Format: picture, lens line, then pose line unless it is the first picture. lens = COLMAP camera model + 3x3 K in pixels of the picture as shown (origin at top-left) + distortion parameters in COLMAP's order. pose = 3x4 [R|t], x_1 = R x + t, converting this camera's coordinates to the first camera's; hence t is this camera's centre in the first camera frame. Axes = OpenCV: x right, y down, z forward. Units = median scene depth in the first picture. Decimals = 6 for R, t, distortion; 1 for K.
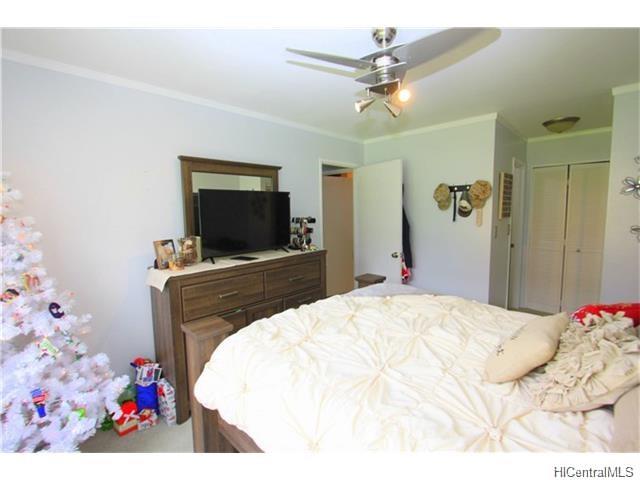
lens RADIAL K [[308.7, 0, 319.5], [0, 308.7, 240.1], [0, 0, 1]] dist [-0.021476, 0.003966]
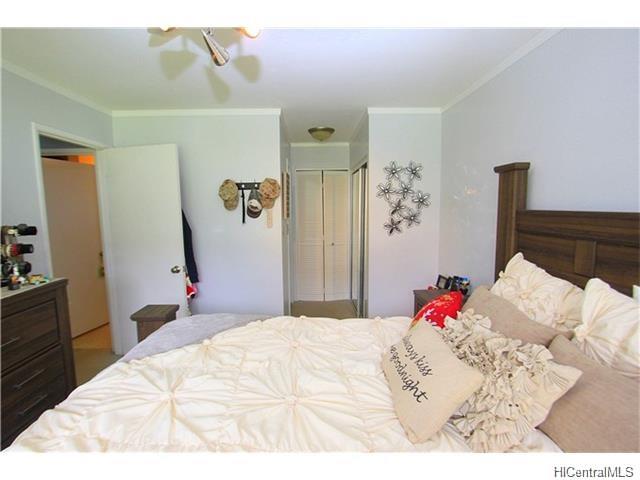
lens RADIAL K [[308.7, 0, 319.5], [0, 308.7, 239.3], [0, 0, 1]] dist [-0.021476, 0.003966]
pose [[0.702476, -0.068704, 0.708384, -0.043960], [0.067578, 0.997272, 0.029709, -0.028015], [-0.708492, 0.027001, 0.705202, 0.234647]]
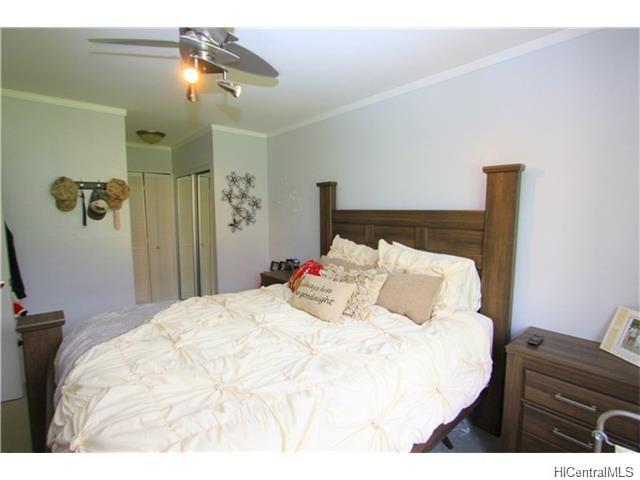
lens RADIAL K [[308.7, 0, 325.3], [0, 308.7, 237.7], [0, 0, 1]] dist [-0.021476, 0.003966]
pose [[0.069279, -0.075202, 0.994759, -0.341763], [0.099539, 0.992700, 0.068114, -0.022493], [-0.992619, 0.094298, 0.076258, 0.332438]]
